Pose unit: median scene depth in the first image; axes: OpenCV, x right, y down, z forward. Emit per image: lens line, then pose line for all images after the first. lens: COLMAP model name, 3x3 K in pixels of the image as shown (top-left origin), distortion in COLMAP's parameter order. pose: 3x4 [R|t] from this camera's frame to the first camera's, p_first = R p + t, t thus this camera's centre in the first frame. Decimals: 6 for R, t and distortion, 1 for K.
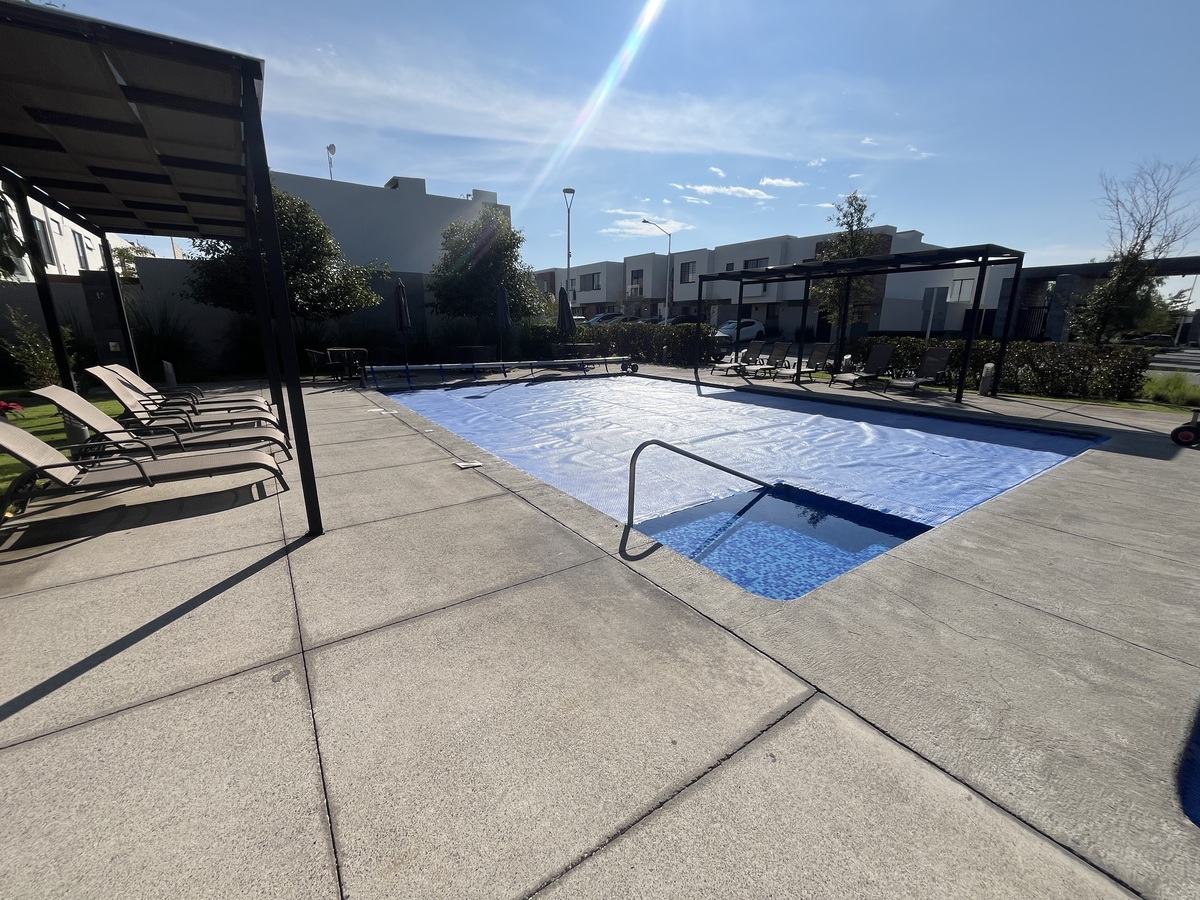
lens RADIAL K [[486.3, 0, 596.2], [0, 486.3, 449.1], [0, 0, 1]] dist [-0.000543, -0.000640]
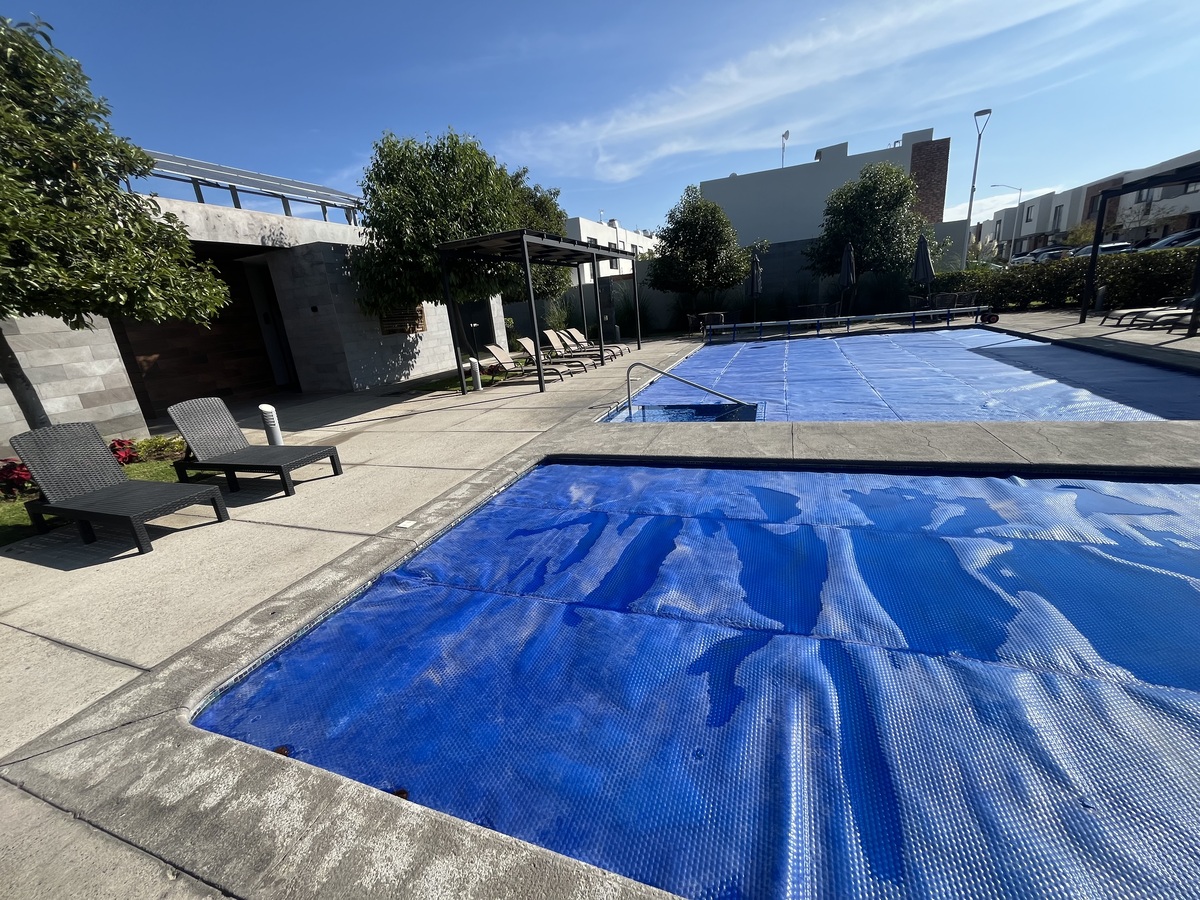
lens RADIAL K [[486.3, 0, 598.7], [0, 486.3, 454.9], [0, 0, 1]] dist [-0.000543, -0.000640]
pose [[0.570631, 0.186861, -0.799665, 0.889913], [-0.109411, 0.982386, 0.151484, 0.036093], [0.813886, 0.001051, 0.581024, -0.155884]]
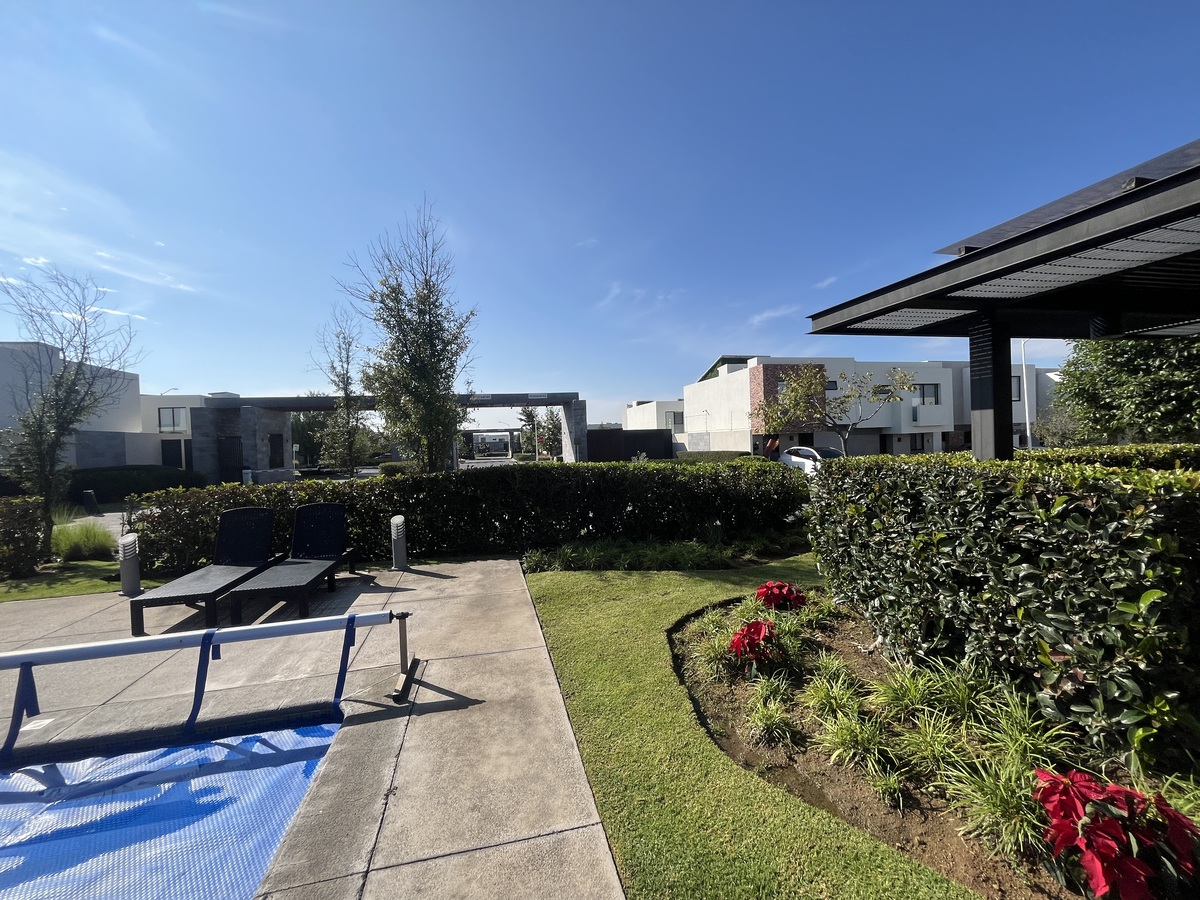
lens RADIAL K [[486.3, 0, 597.3], [0, 486.3, 446.0], [0, 0, 1]] dist [-0.000543, -0.000640]
pose [[0.365771, -0.030234, 0.930214, 1.063458], [0.269574, 0.960071, -0.074795, -0.005070], [-0.890810, 0.278119, 0.359316, -0.032810]]
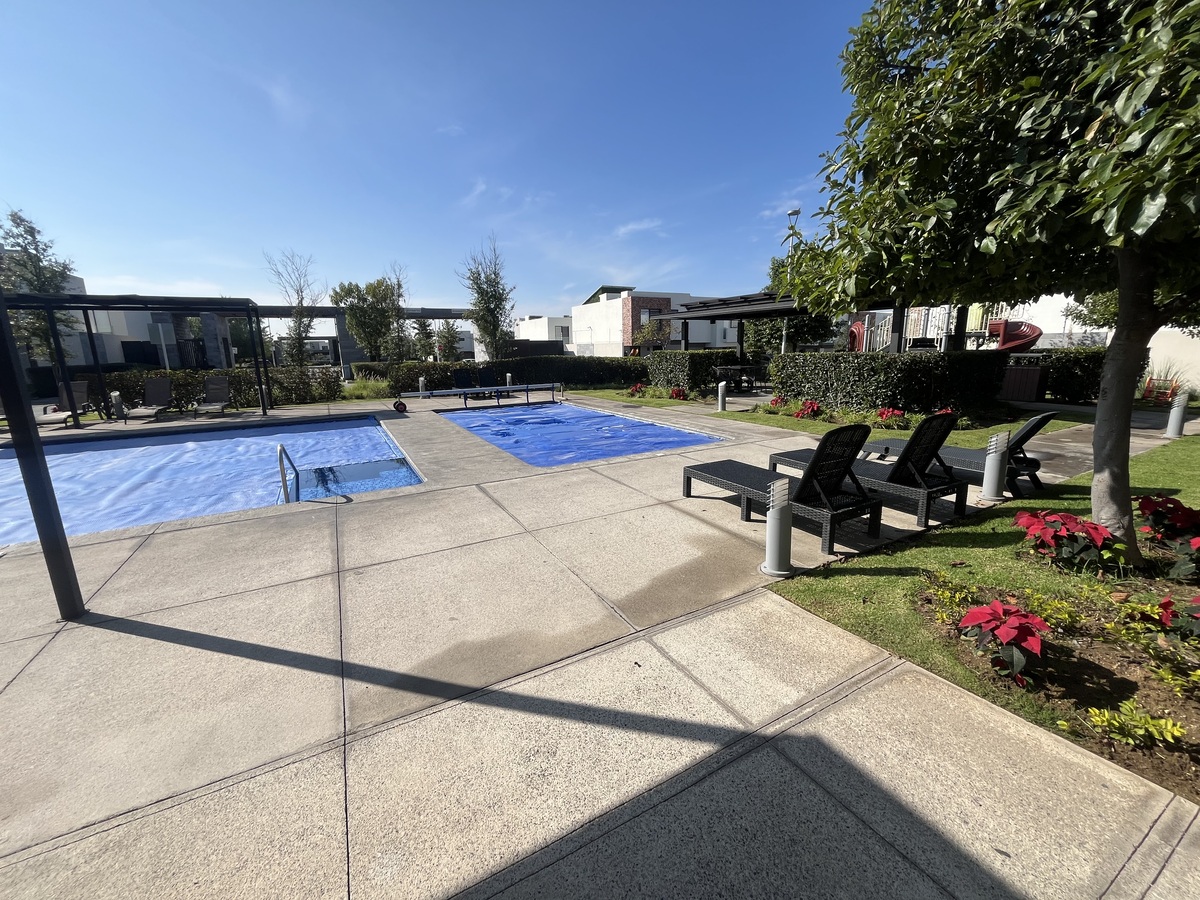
lens RADIAL K [[486.3, 0, 597.1], [0, 486.3, 457.1], [0, 0, 1]] dist [-0.000543, -0.000640]
pose [[0.100668, -0.227745, 0.968503, -0.614871], [0.267701, 0.943749, 0.194099, -0.006174], [-0.958229, 0.239730, 0.155973, -0.046945]]
